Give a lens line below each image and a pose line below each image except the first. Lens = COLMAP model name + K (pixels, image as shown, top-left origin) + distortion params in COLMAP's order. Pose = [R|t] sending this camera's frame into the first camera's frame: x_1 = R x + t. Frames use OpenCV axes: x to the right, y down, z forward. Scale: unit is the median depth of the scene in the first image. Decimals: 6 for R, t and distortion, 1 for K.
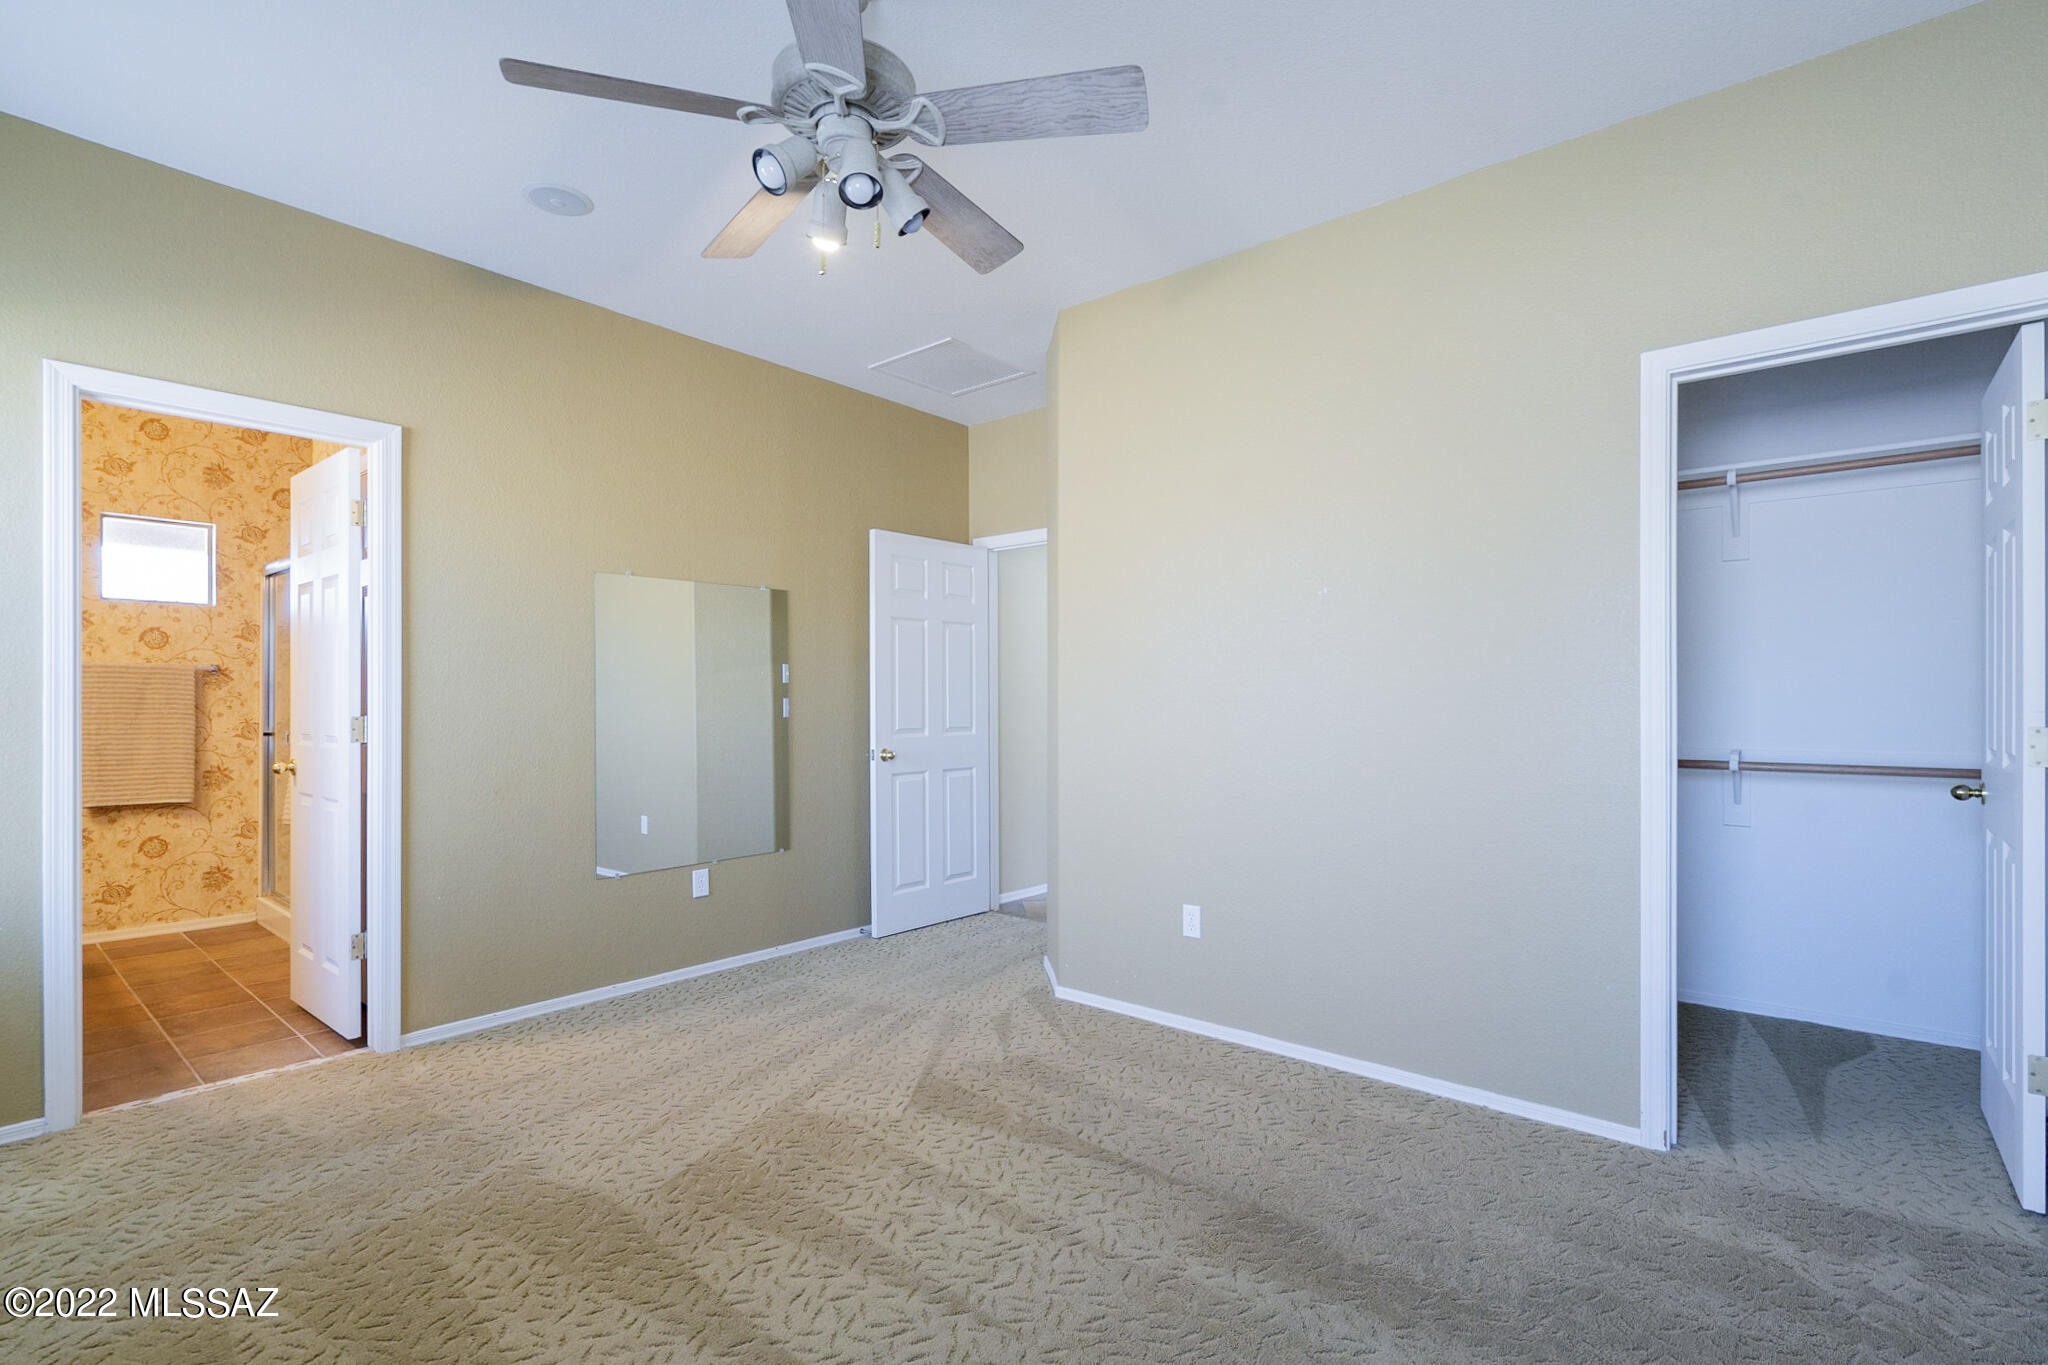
lens RADIAL K [[938.9, 0, 1034.1], [0, 938.9, 688.5], [0, 0, 1]] dist [-0.008245, 0.000225]
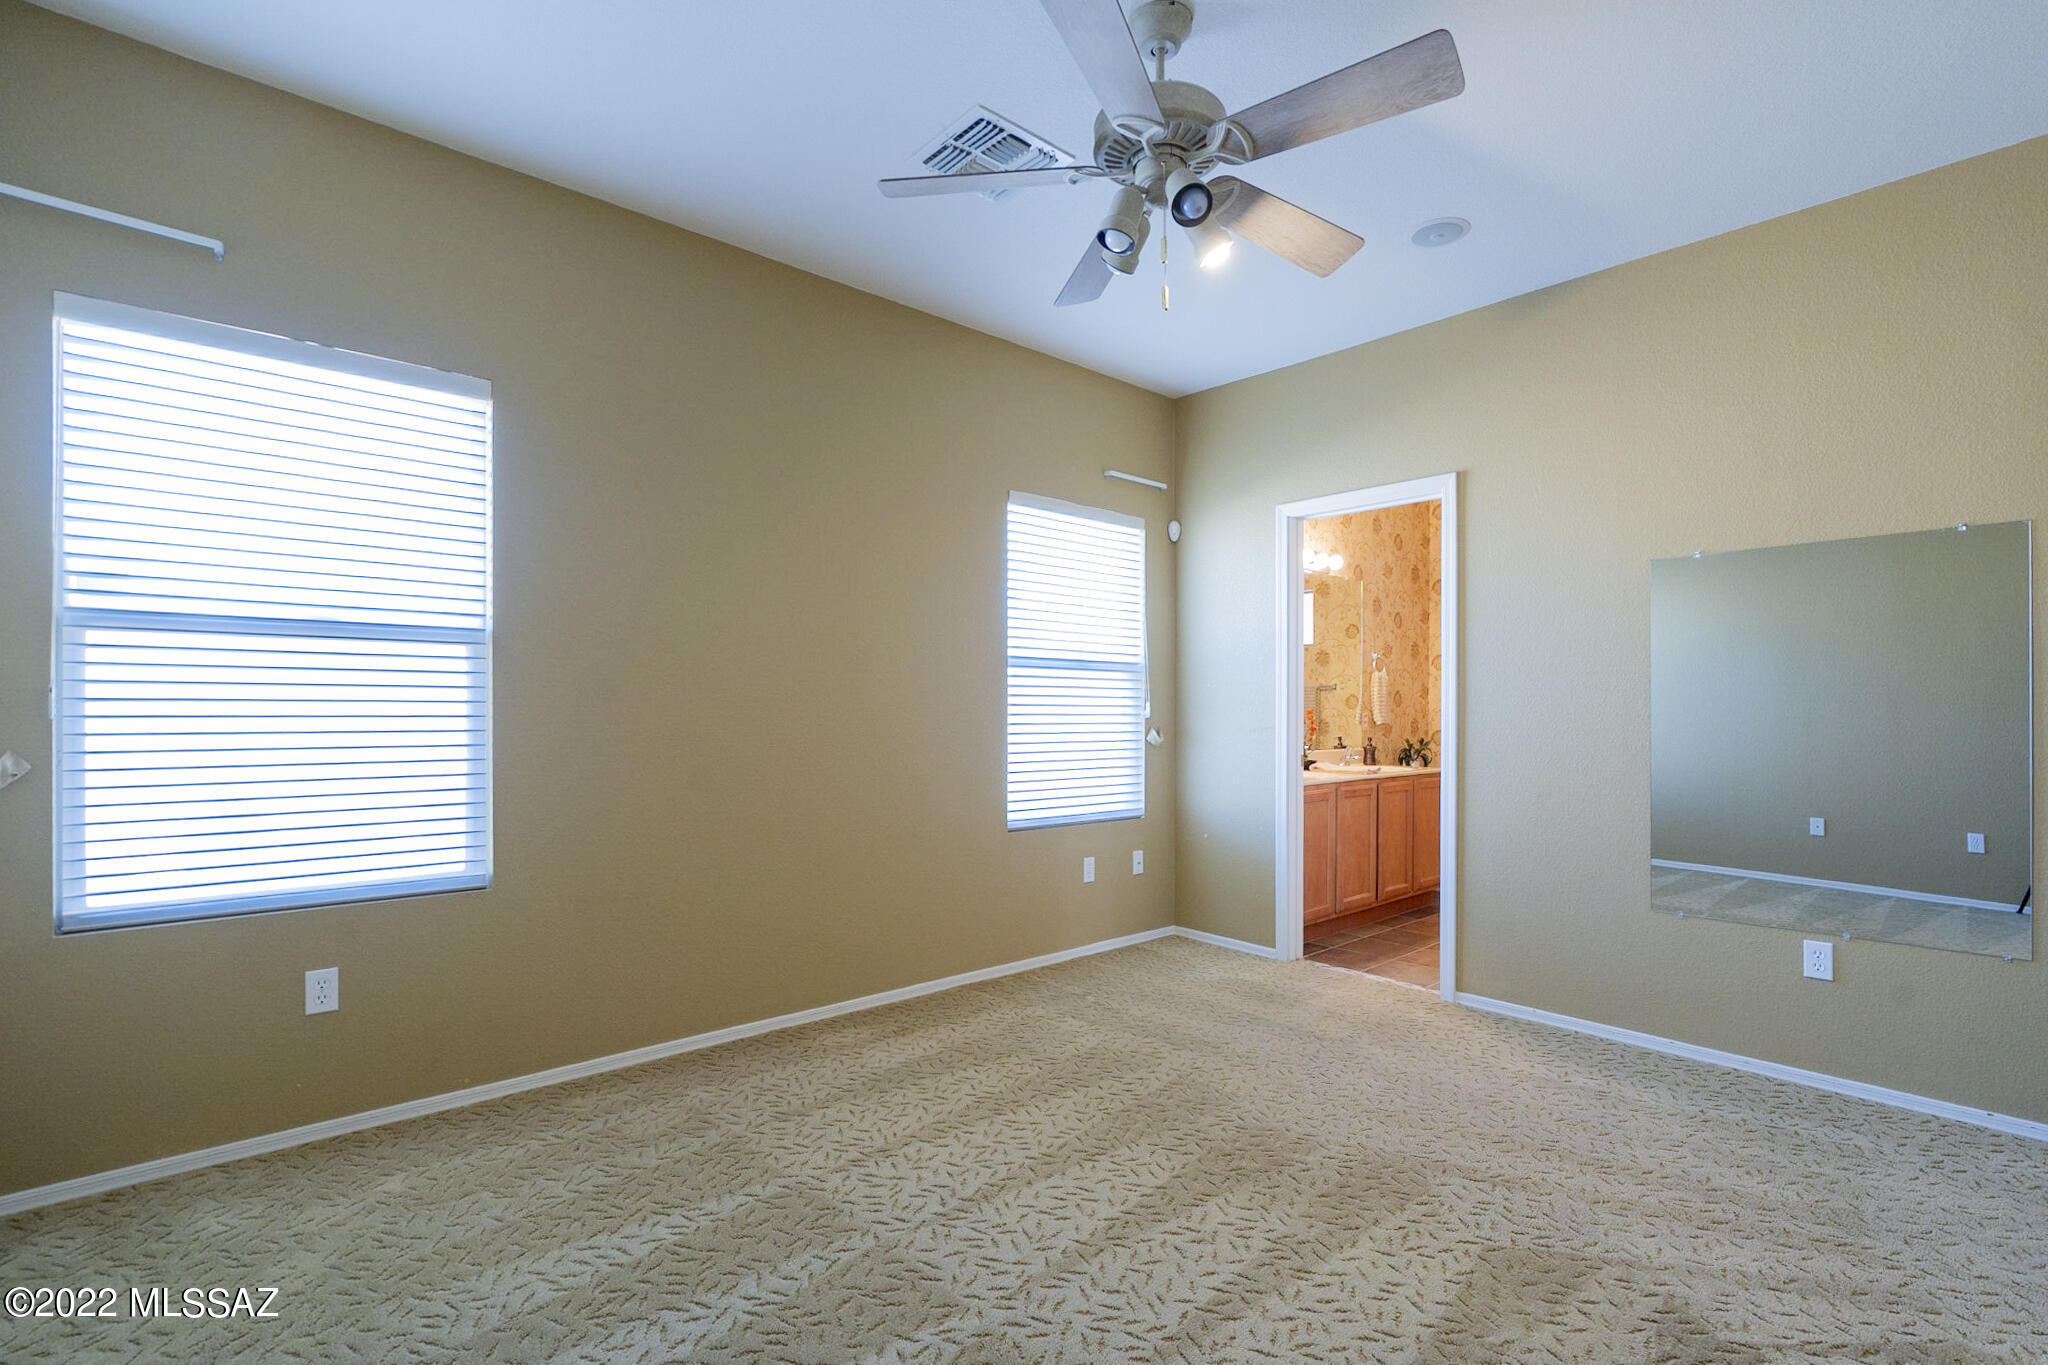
lens RADIAL K [[938.9, 0, 1044.8], [0, 938.9, 712.8], [0, 0, 1]] dist [-0.008245, 0.000225]
pose [[-0.132997, 0.004588, -0.991106, 0.557330], [0.002261, 0.999988, 0.004326, 0.014854], [0.991114, -0.001665, -0.133006, 0.645727]]
